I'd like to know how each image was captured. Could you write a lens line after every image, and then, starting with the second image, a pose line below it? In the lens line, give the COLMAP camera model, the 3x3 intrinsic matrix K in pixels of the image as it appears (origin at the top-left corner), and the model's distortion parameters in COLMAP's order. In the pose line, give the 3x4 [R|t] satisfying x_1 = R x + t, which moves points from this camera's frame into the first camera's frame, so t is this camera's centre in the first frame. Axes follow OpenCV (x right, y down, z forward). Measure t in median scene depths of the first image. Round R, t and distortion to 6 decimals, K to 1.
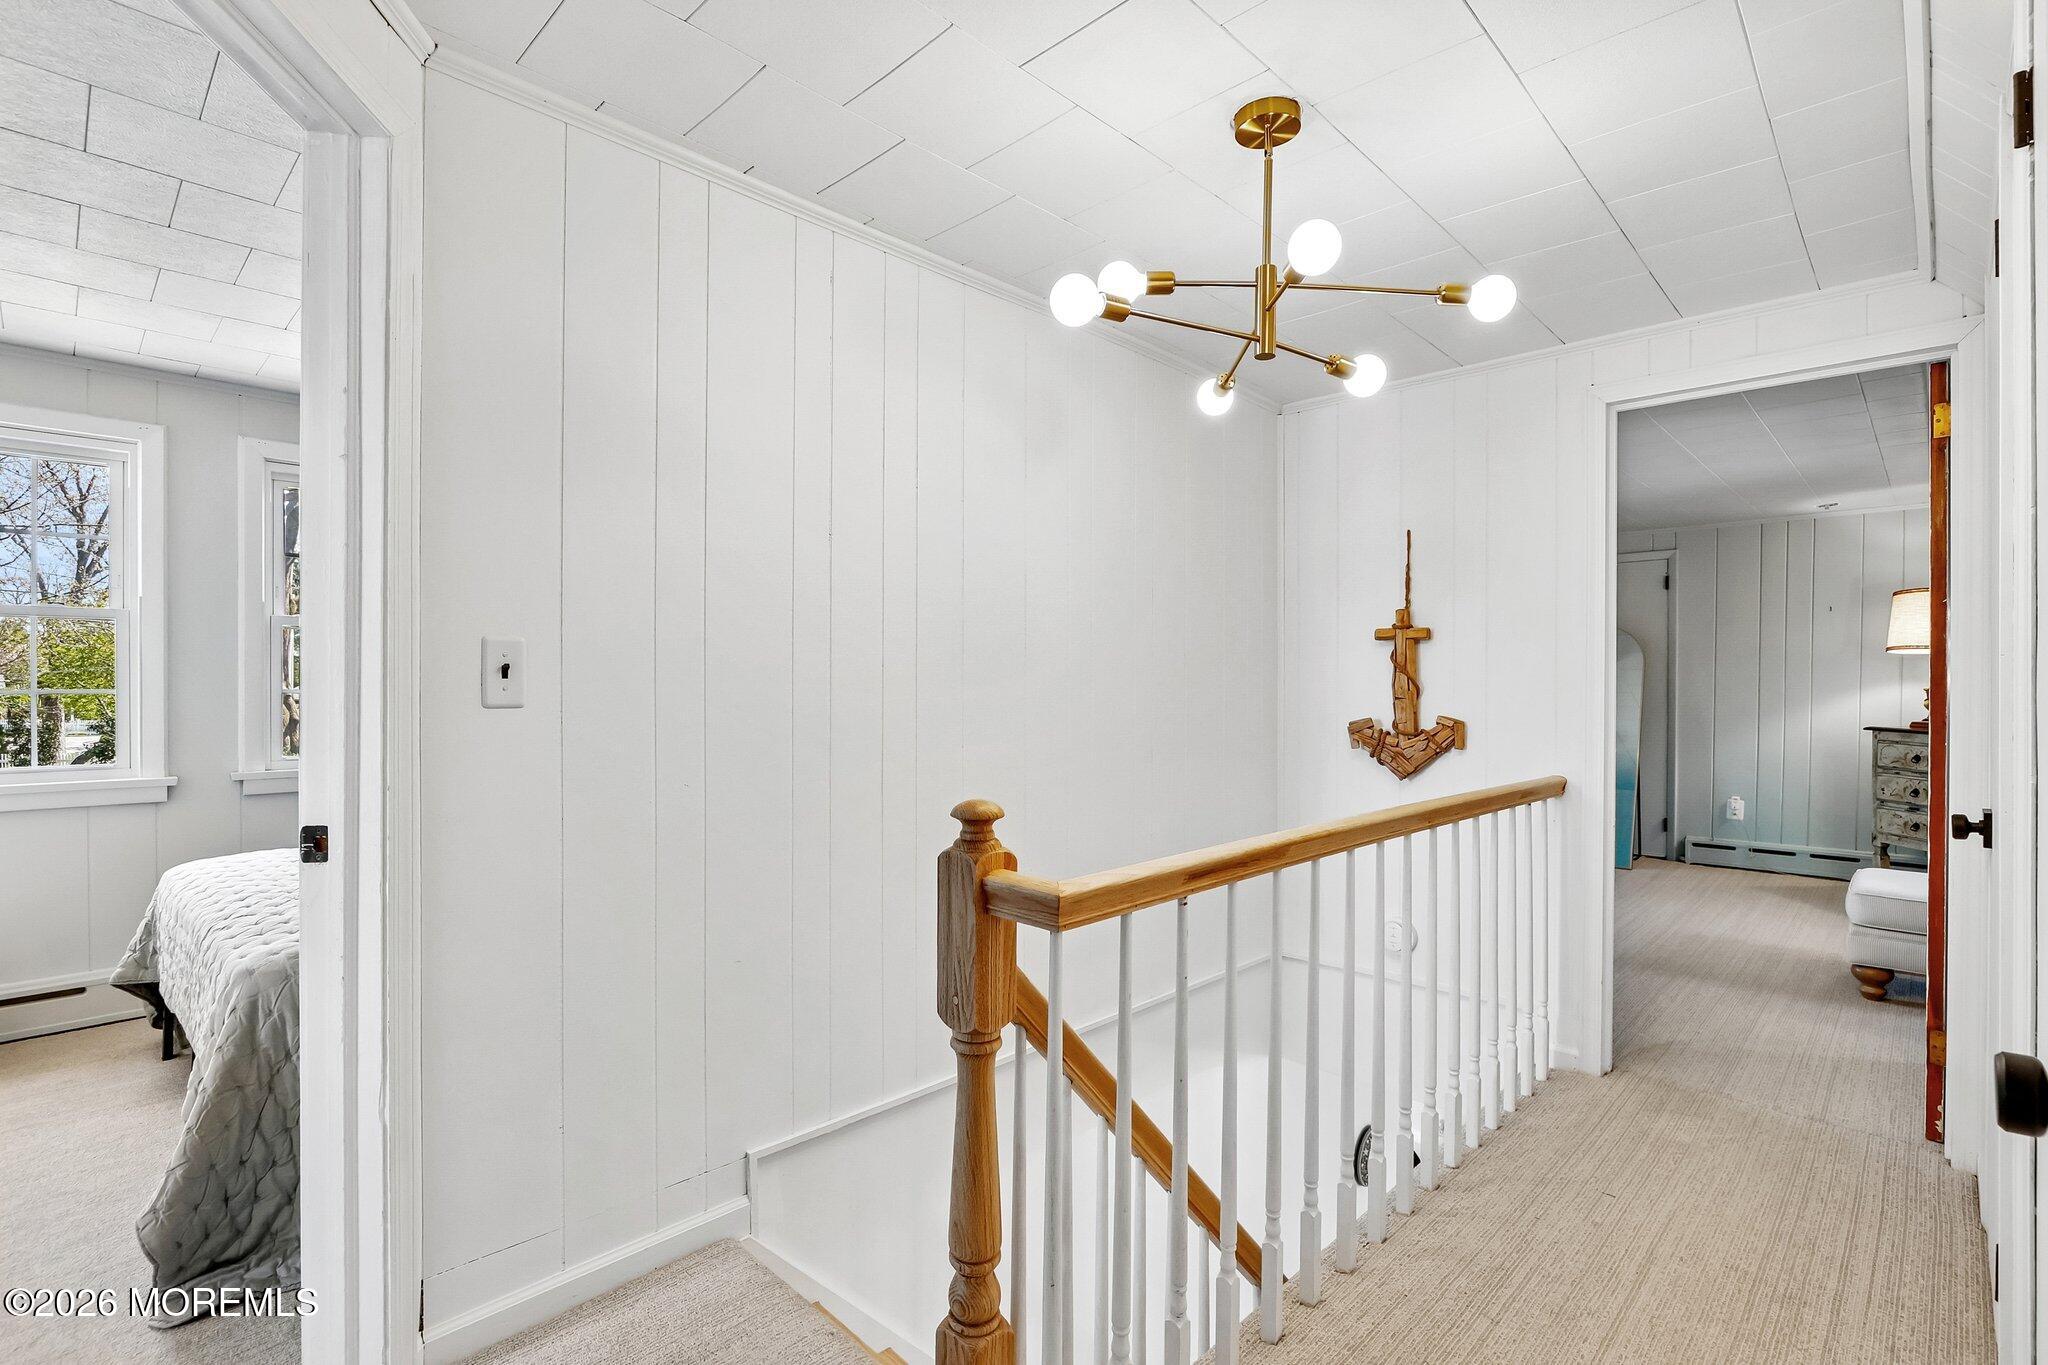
lens RADIAL K [[963.2, 0, 1032.7], [0, 963.2, 691.7], [0, 0, 1]] dist [-0.018801, 0.004735]
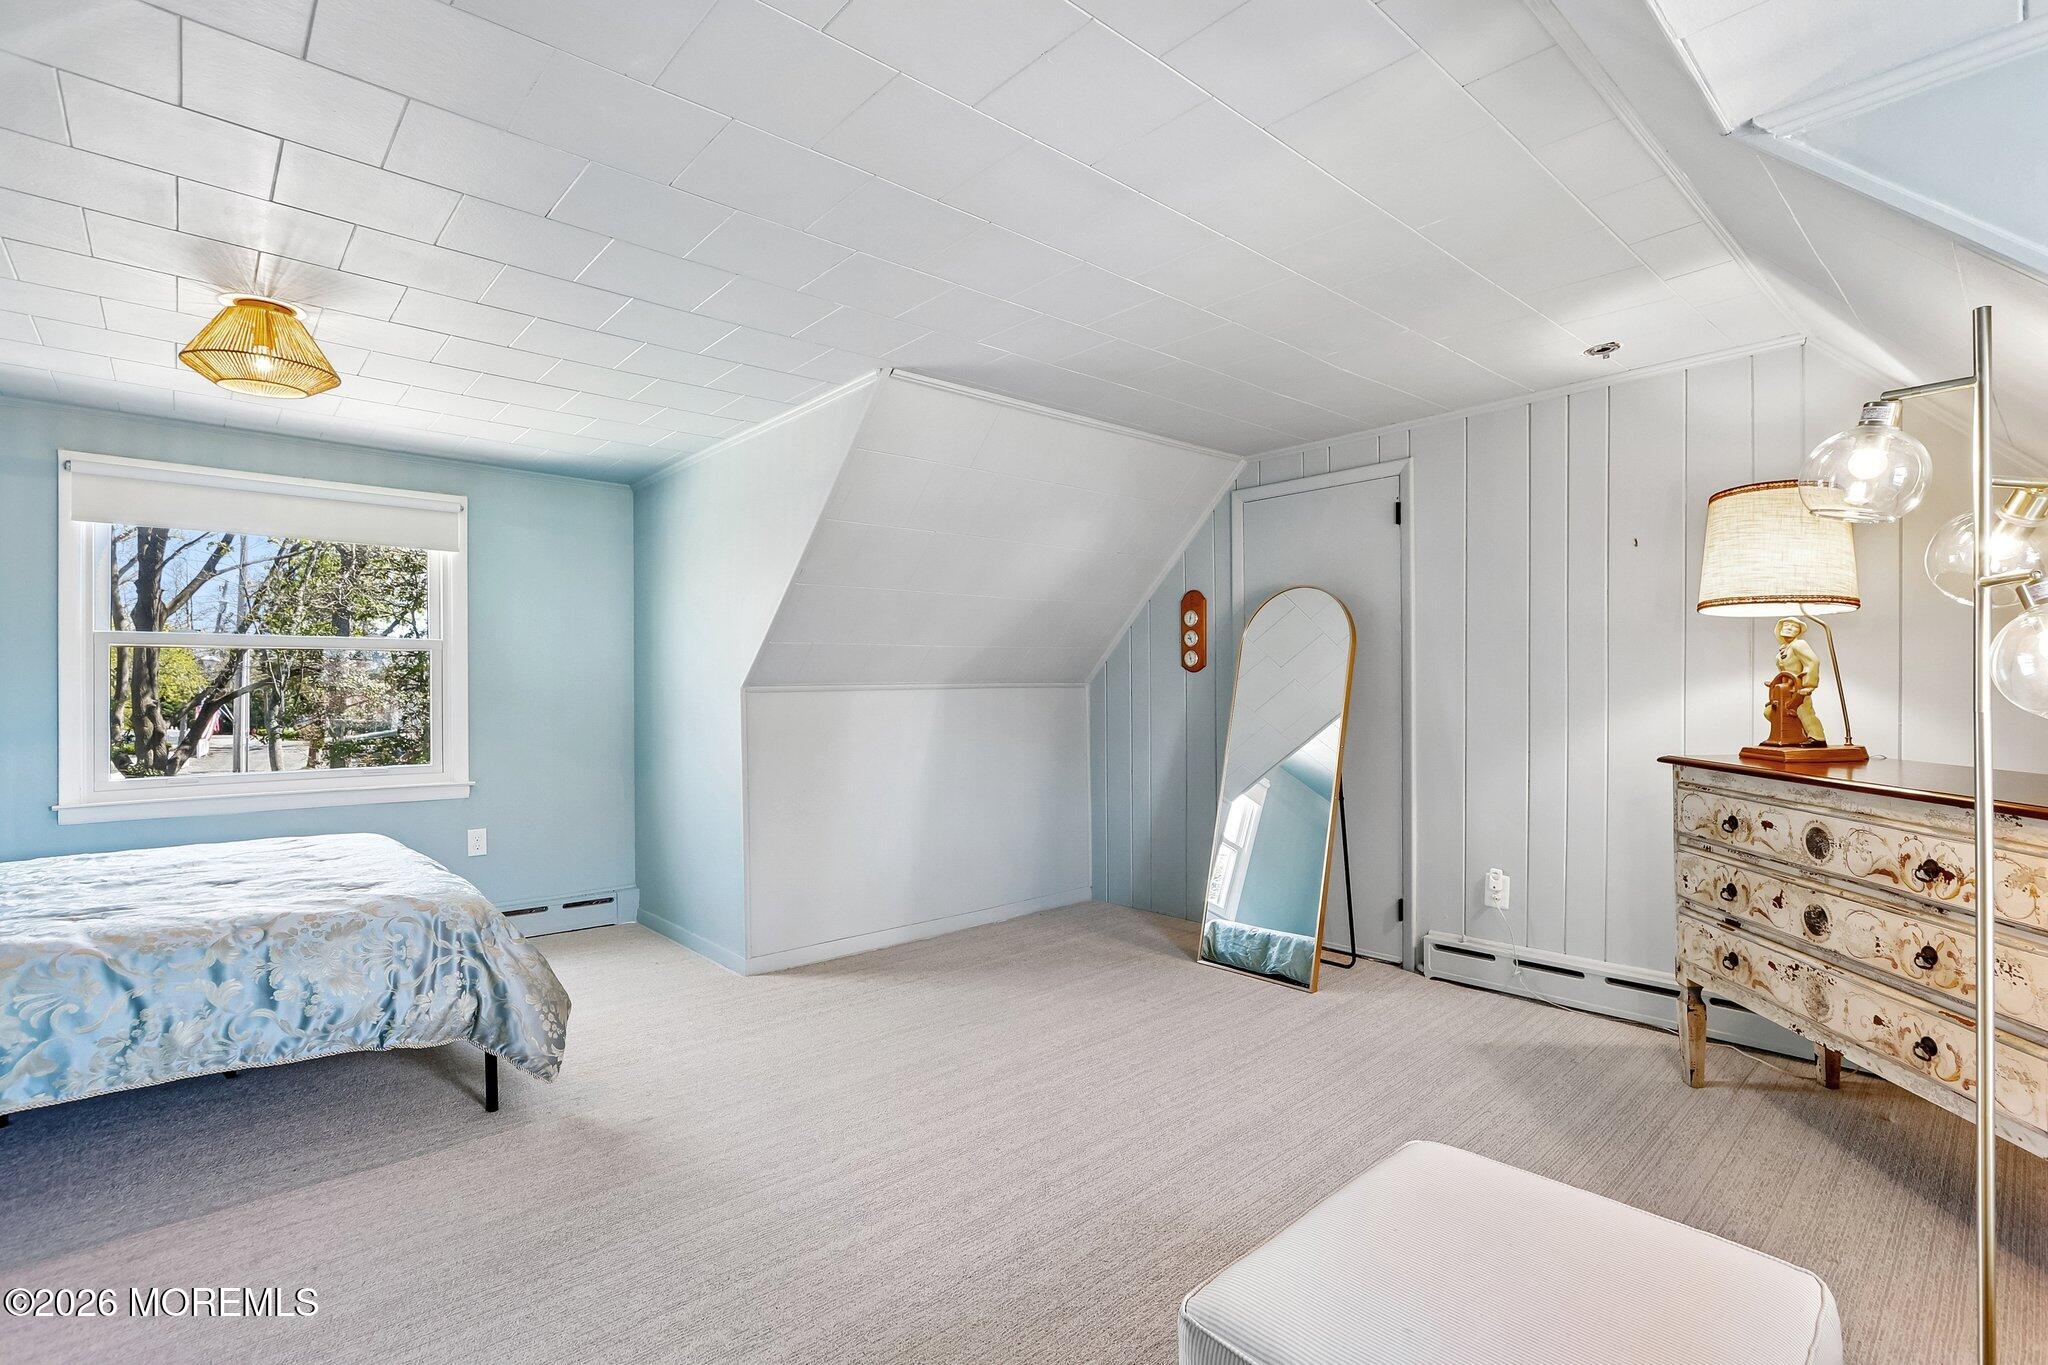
lens RADIAL K [[963.2, 0, 1025.3], [0, 963.2, 685.9], [0, 0, 1]] dist [-0.018801, 0.004735]
pose [[0.997829, -0.001435, -0.065840, 0.529645], [0.000738, 0.999943, -0.010619, 0.002834], [0.065851, 0.010547, 0.997774, 0.425101]]
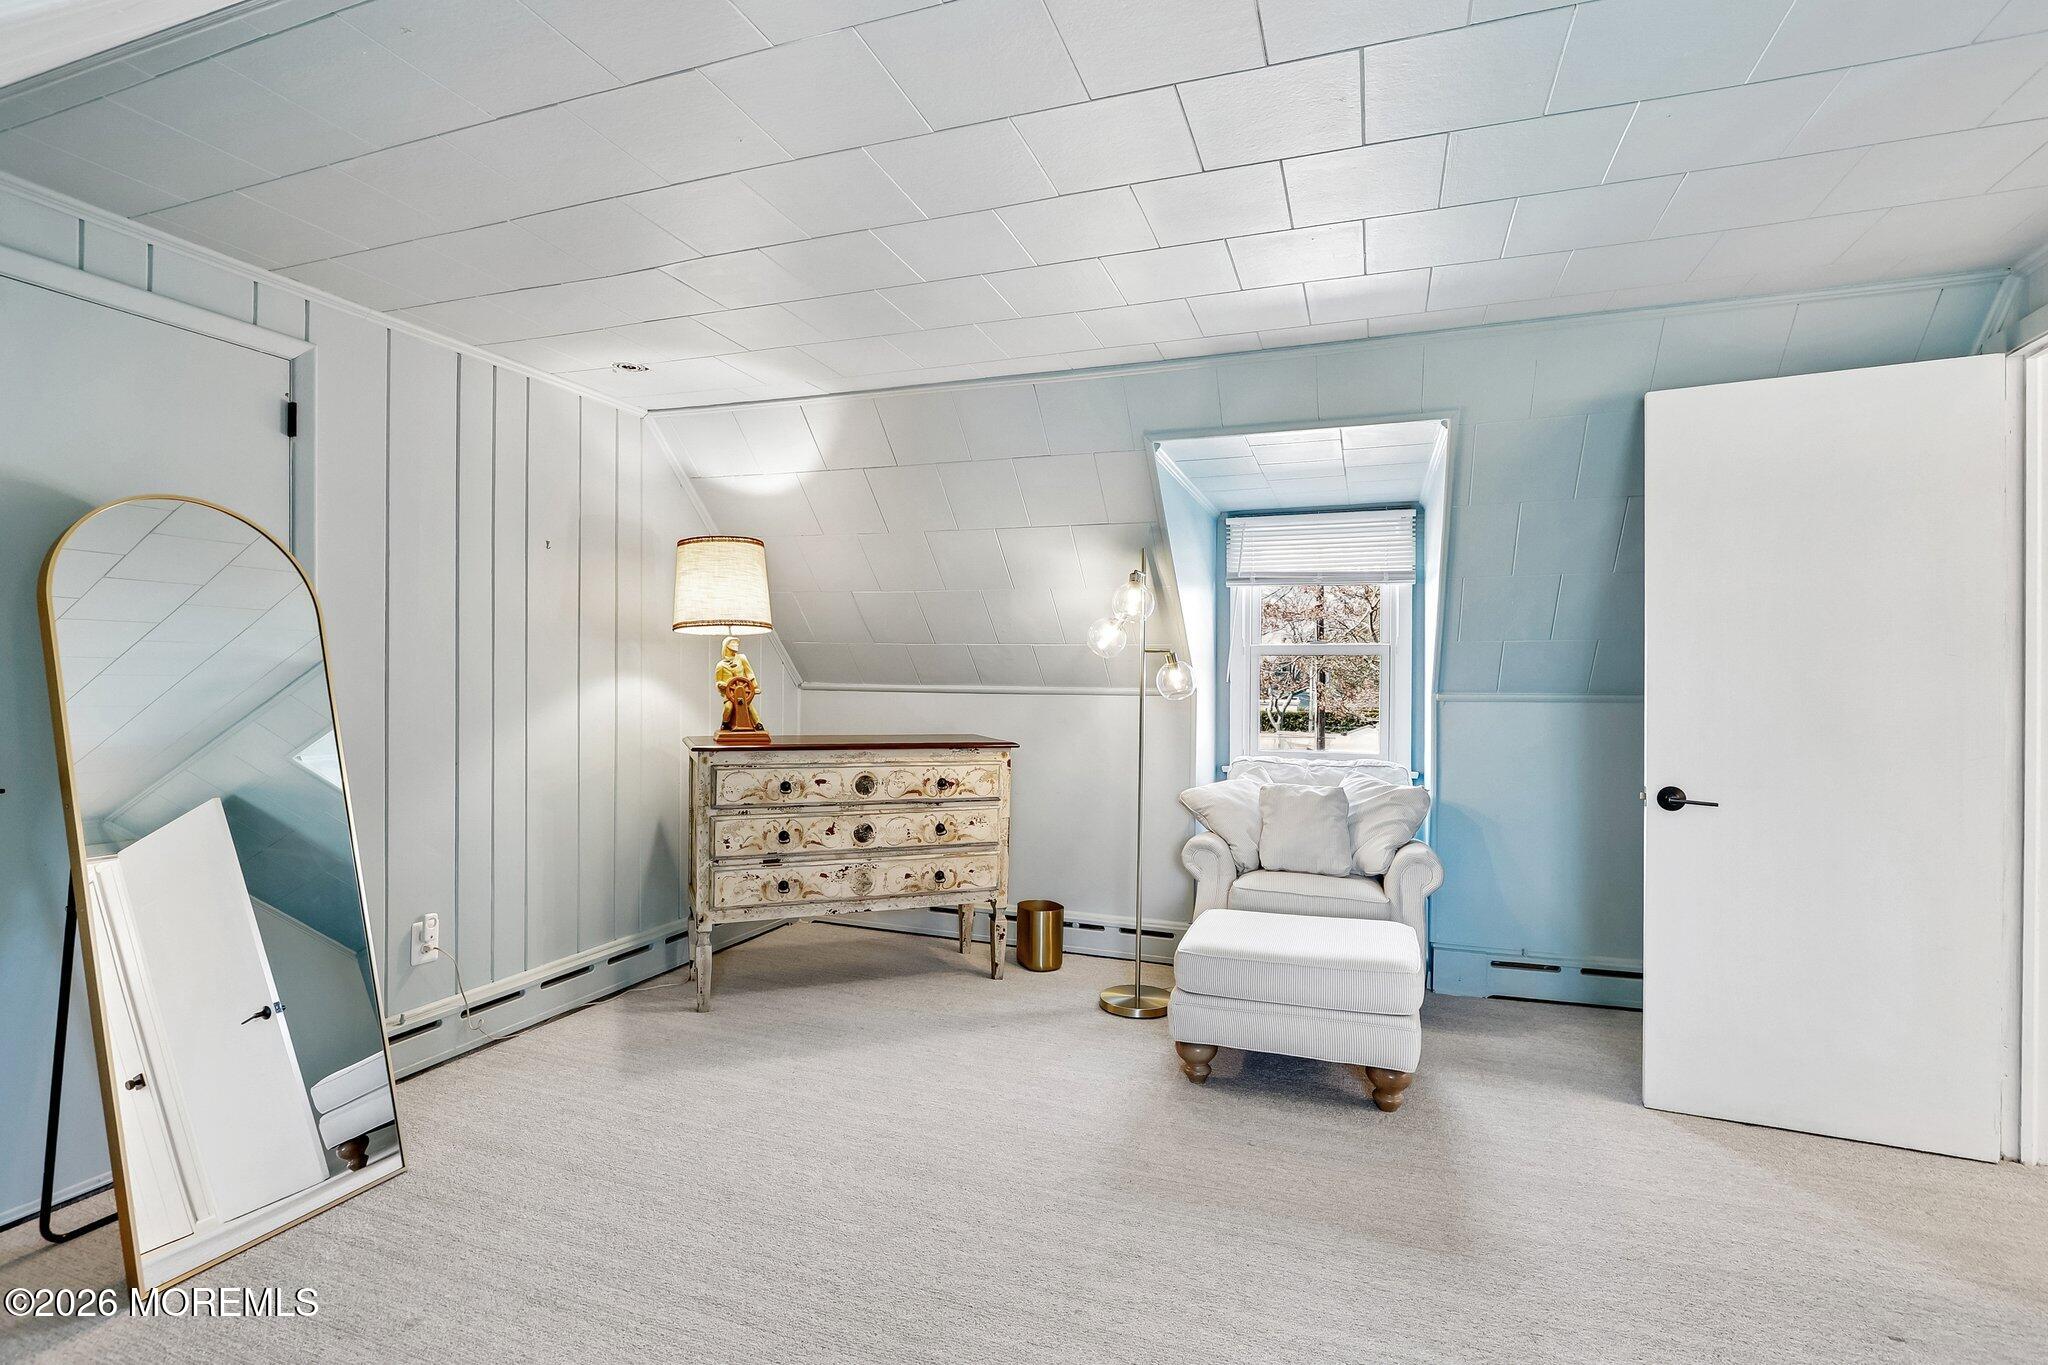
lens RADIAL K [[963.2, 0, 1027.1], [0, 963.2, 687.2], [0, 0, 1]] dist [-0.018801, 0.004735]
pose [[-0.413045, -0.007409, 0.910681, 0.200747], [0.001470, 0.999960, 0.008802, -0.006966], [-0.910710, 0.004974, -0.413017, 1.007139]]
